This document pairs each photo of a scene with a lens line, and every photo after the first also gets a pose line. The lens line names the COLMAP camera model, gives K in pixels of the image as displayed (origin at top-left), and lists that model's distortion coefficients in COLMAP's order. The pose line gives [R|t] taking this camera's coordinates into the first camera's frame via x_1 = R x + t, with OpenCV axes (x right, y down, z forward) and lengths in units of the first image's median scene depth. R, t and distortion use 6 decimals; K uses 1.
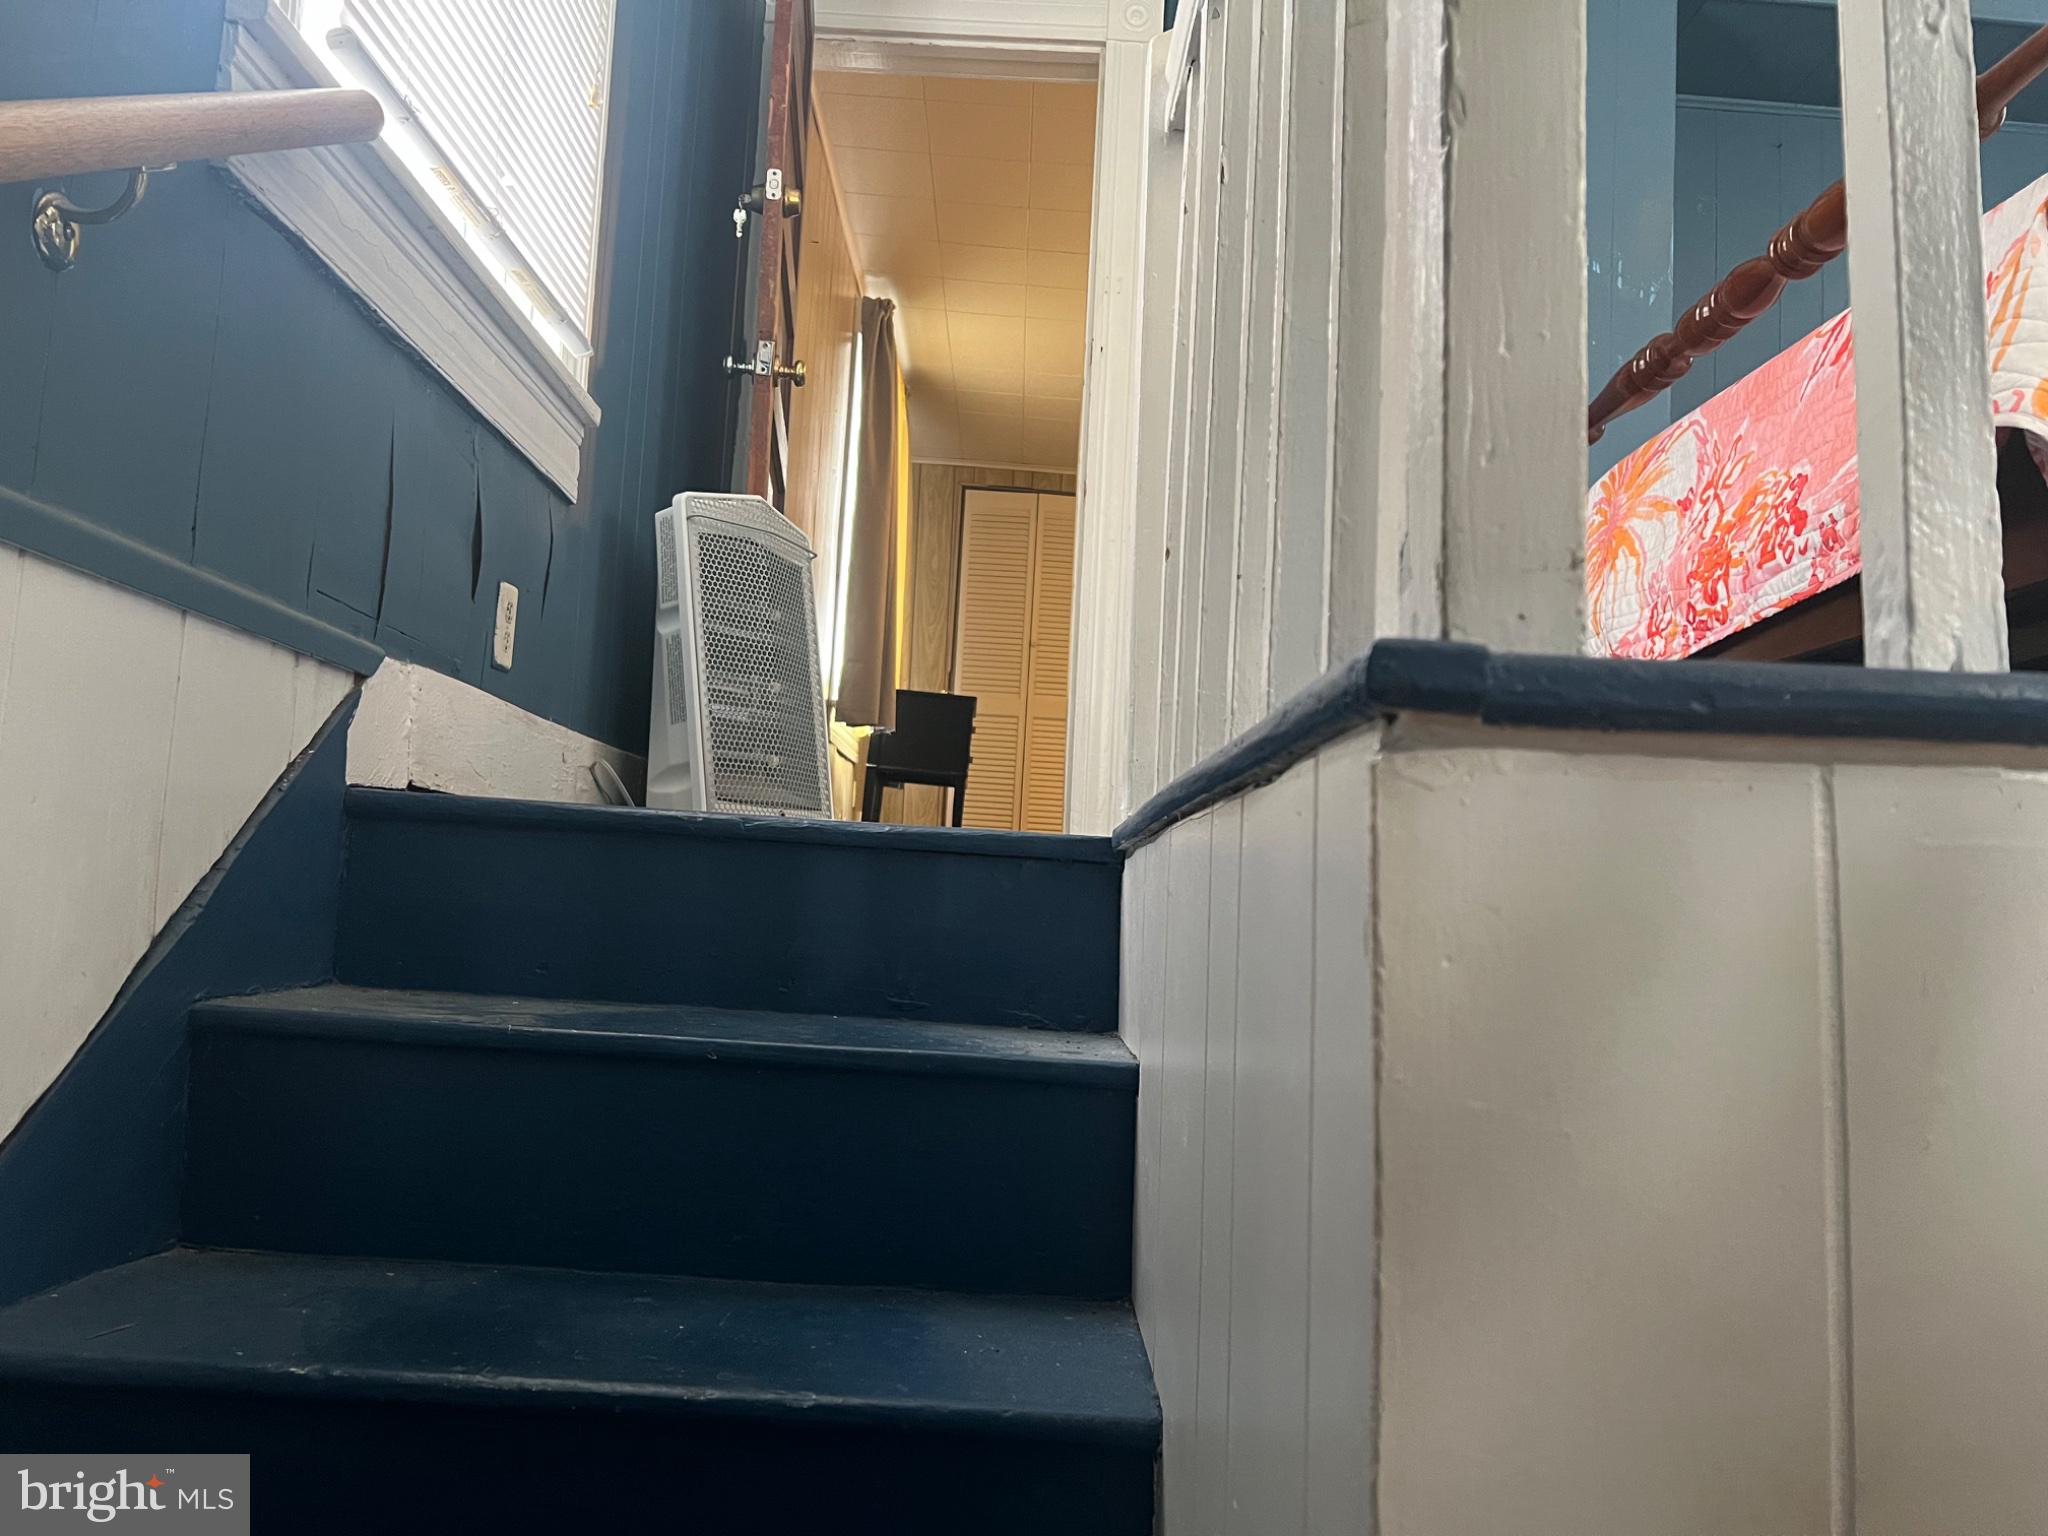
lens RADIAL K [[1495.8, 0, 1027.5], [0, 1495.8, 737.3], [0, 0, 1]] dist [-0.014478, 0.000442]
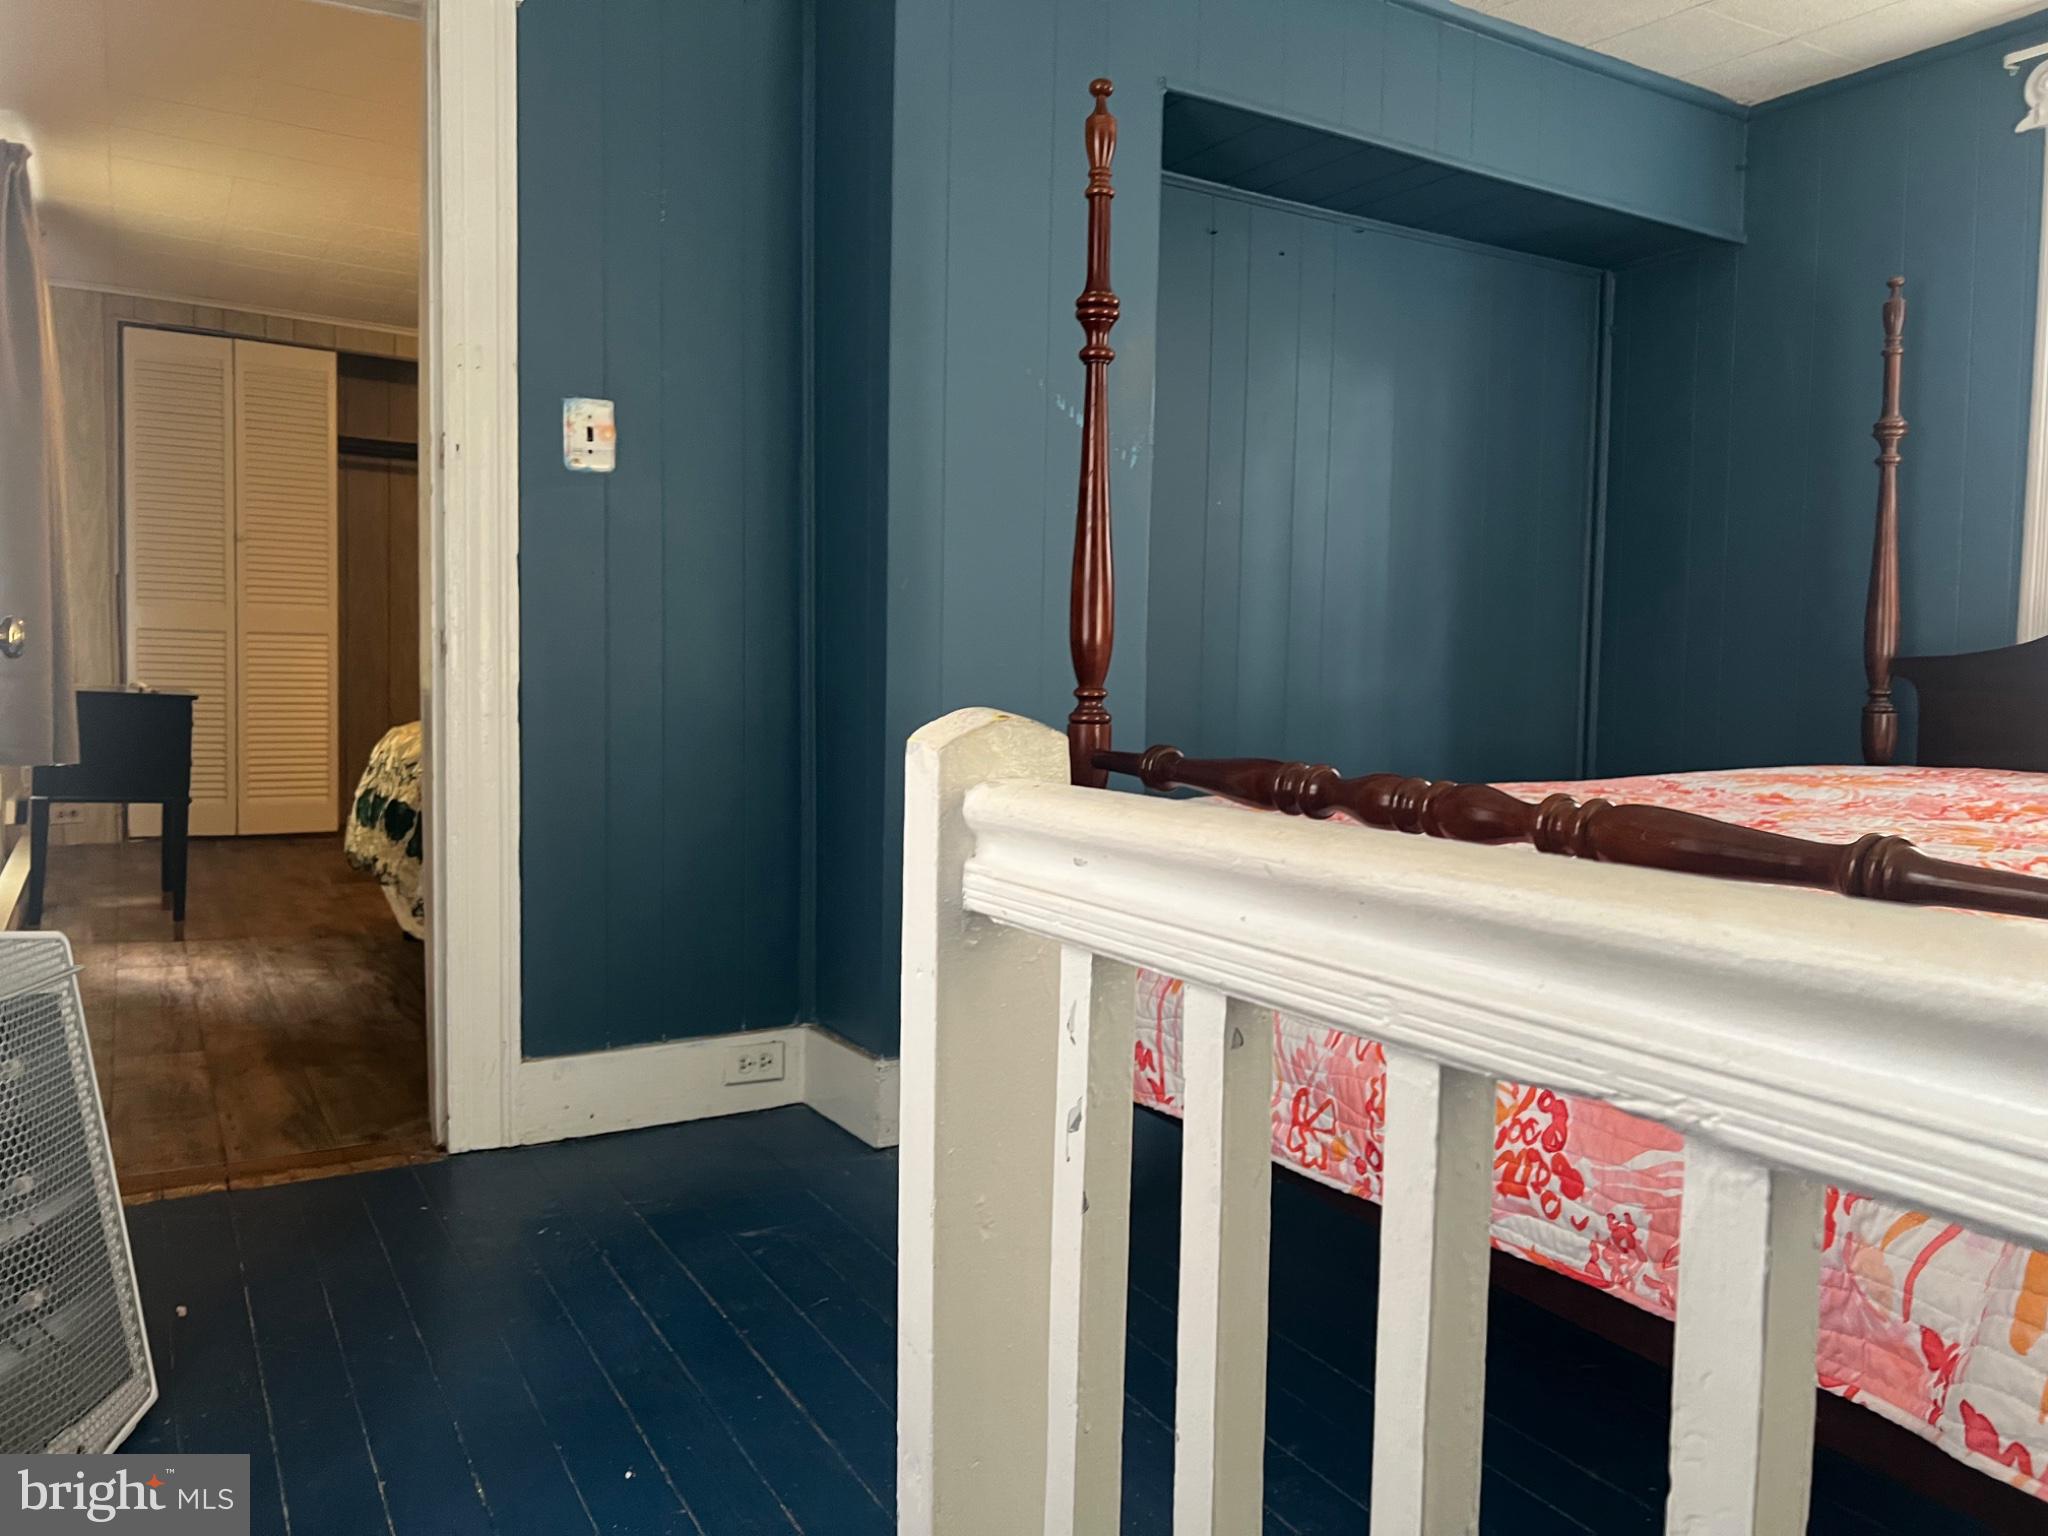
lens RADIAL K [[1495.8, 0, 1027.5], [0, 1495.8, 737.3], [0, 0, 1]] dist [-0.014478, 0.000442]
pose [[0.864283, -0.069246, 0.498216, -0.082015], [-0.027472, 0.982502, 0.184213, -0.262027], [-0.502254, -0.172900, 0.847258, 0.218682]]
